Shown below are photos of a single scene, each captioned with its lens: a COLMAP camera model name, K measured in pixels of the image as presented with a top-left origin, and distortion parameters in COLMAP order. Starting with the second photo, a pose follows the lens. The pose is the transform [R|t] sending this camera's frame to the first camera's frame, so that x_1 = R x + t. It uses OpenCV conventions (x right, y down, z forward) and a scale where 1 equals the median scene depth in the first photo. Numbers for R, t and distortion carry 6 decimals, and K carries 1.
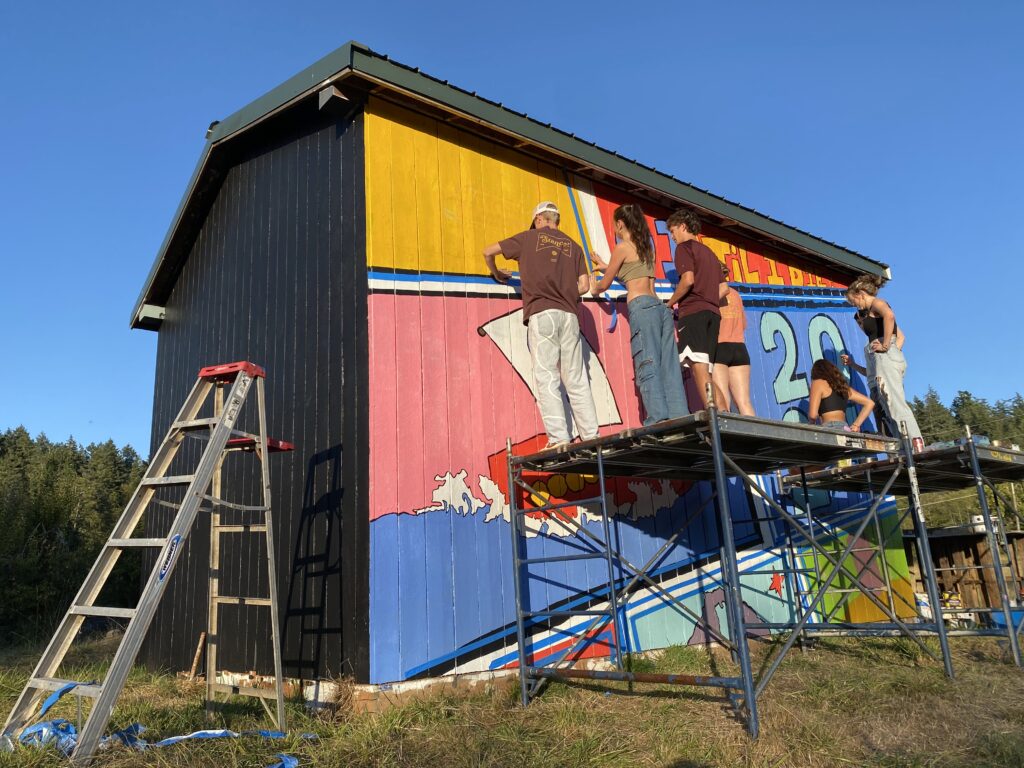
lens RADIAL K [[754.5, 0, 489.8], [0, 754.5, 383.9], [0, 0, 1]] dist [0.080365, -0.119882]
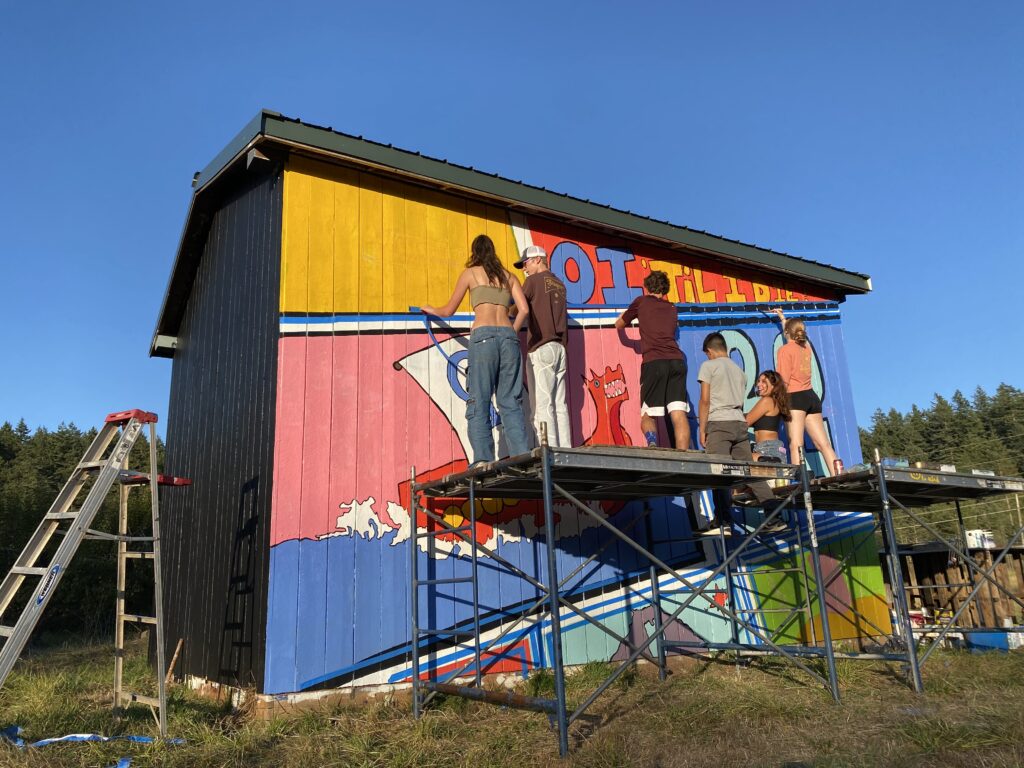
lens RADIAL K [[754.5, 0, 489.8], [0, 754.5, 383.9], [0, 0, 1]] dist [0.080365, -0.119882]
pose [[0.993223, -0.019327, -0.114604, 0.242459], [0.019267, 0.999813, -0.001624, -0.039885], [0.114614, -0.000595, 0.993410, -0.053682]]
